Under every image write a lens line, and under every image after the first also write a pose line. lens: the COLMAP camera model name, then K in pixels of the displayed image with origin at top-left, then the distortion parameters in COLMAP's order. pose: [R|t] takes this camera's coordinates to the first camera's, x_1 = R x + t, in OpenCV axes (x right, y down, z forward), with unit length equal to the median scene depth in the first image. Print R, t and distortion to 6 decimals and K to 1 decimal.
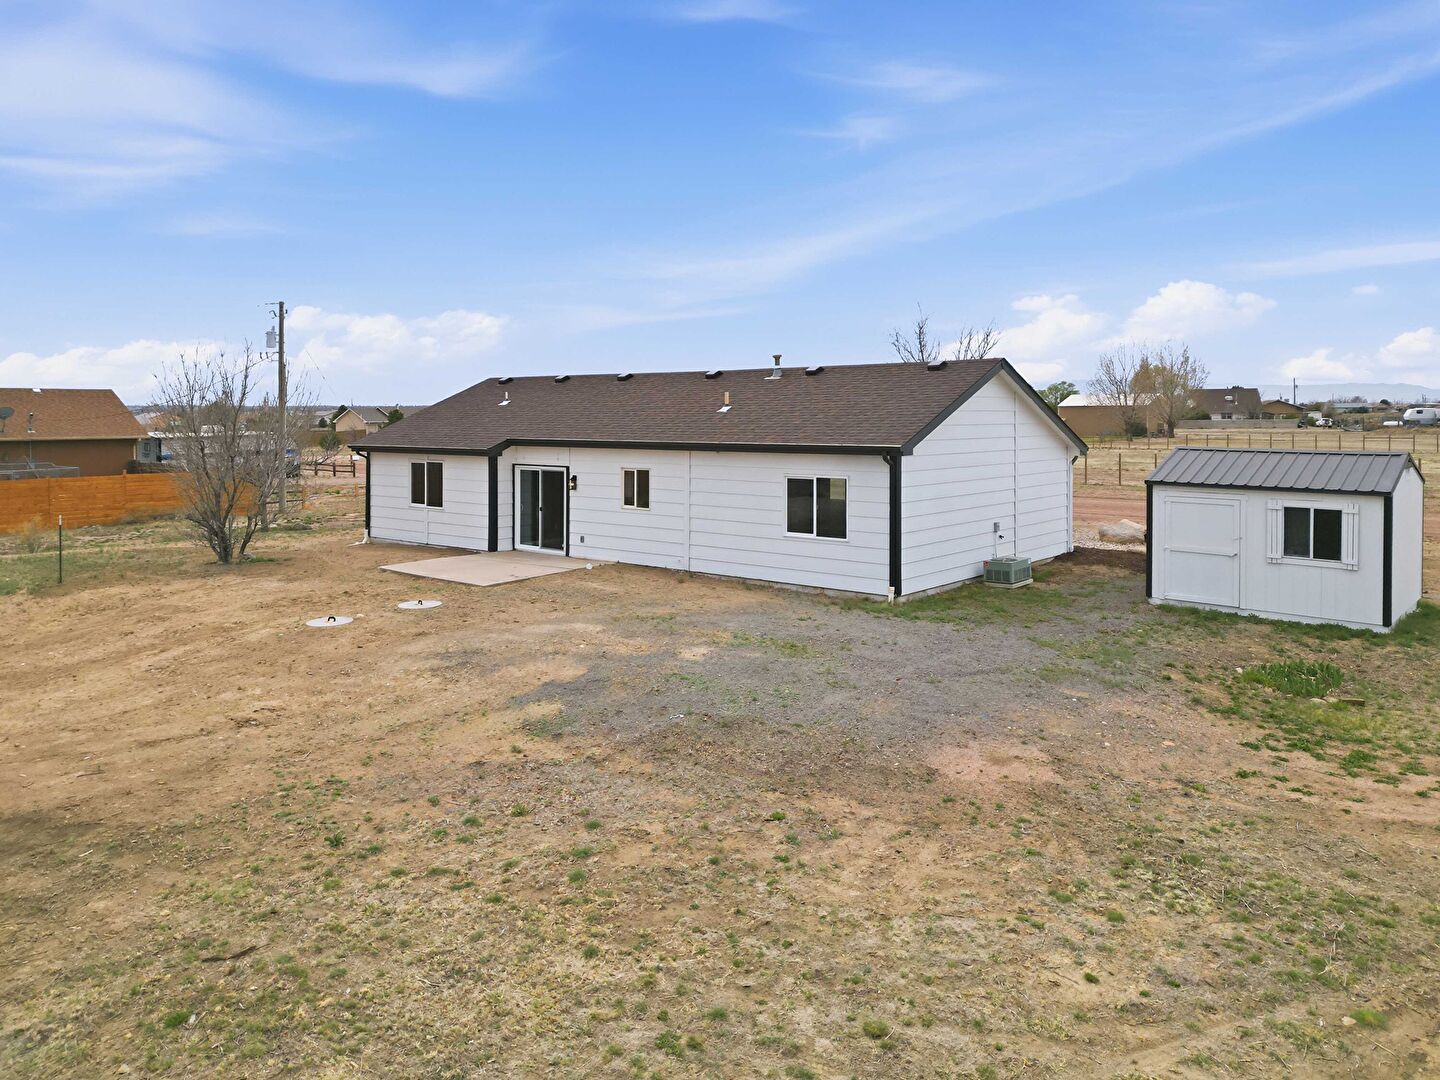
lens RADIAL K [[1052.7, 0, 720.5], [0, 1052.7, 449.5], [0, 0, 1]] dist [0.046593, -0.032677]
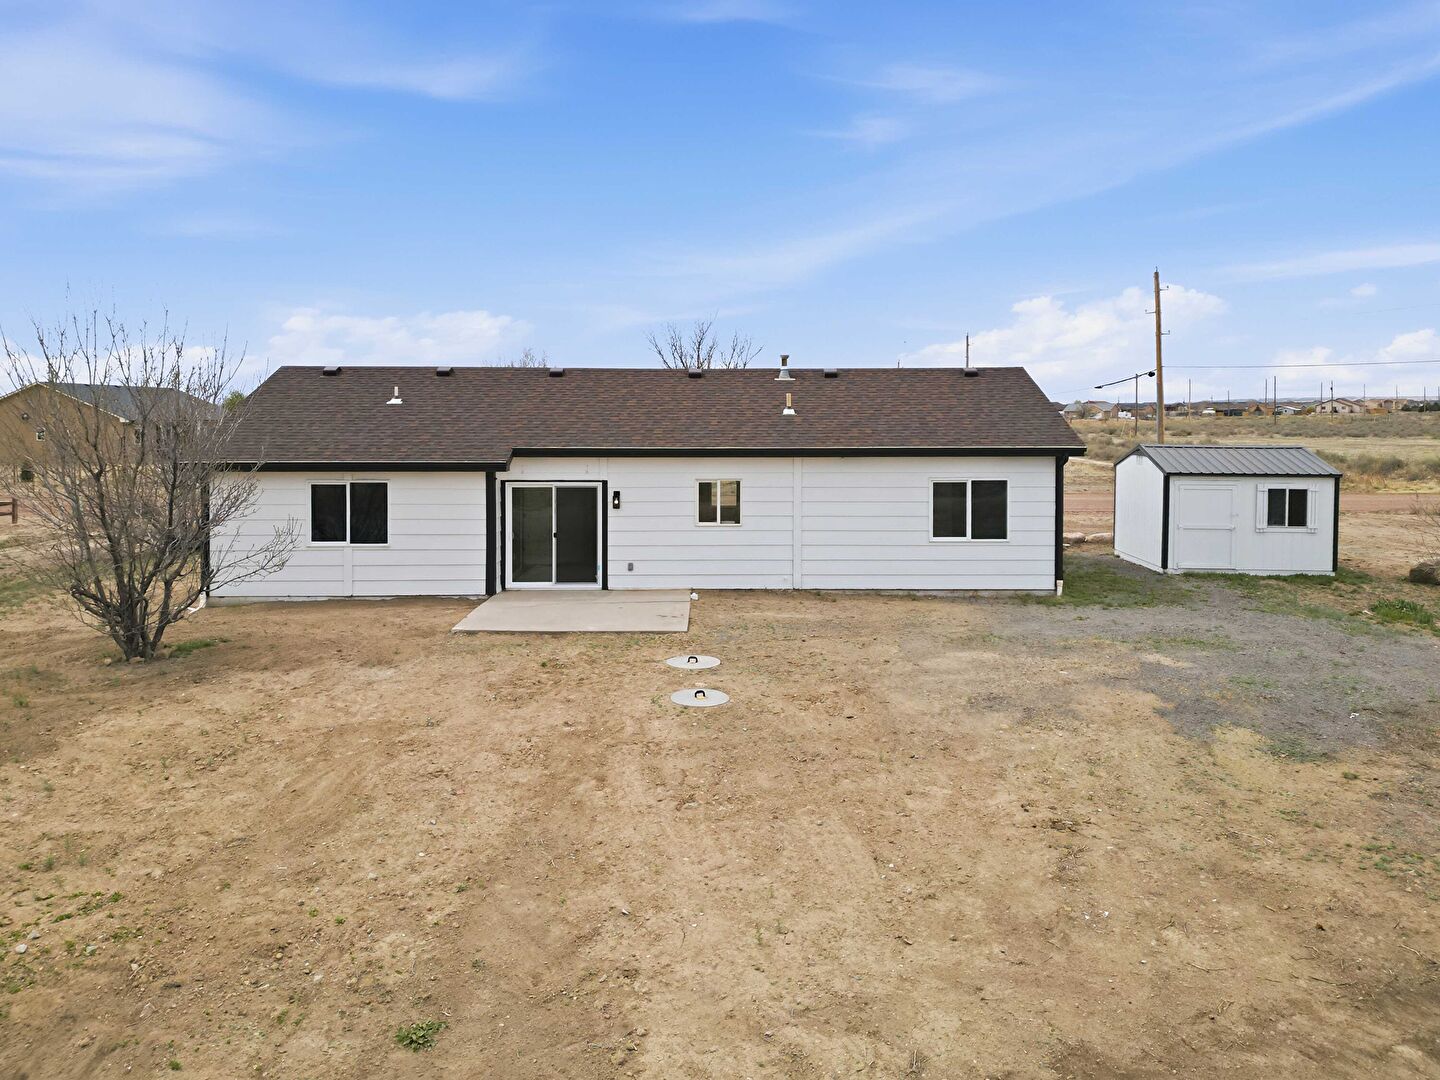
lens RADIAL K [[1022.3, 0, 722.7], [0, 1022.3, 507.0], [0, 0, 1]] dist [0.069698, -0.048673]
pose [[0.767468, -0.051364, 0.639027, -0.617566], [0.020125, 0.998224, 0.056065, -0.006560], [-0.640771, -0.030168, 0.767139, 0.348564]]
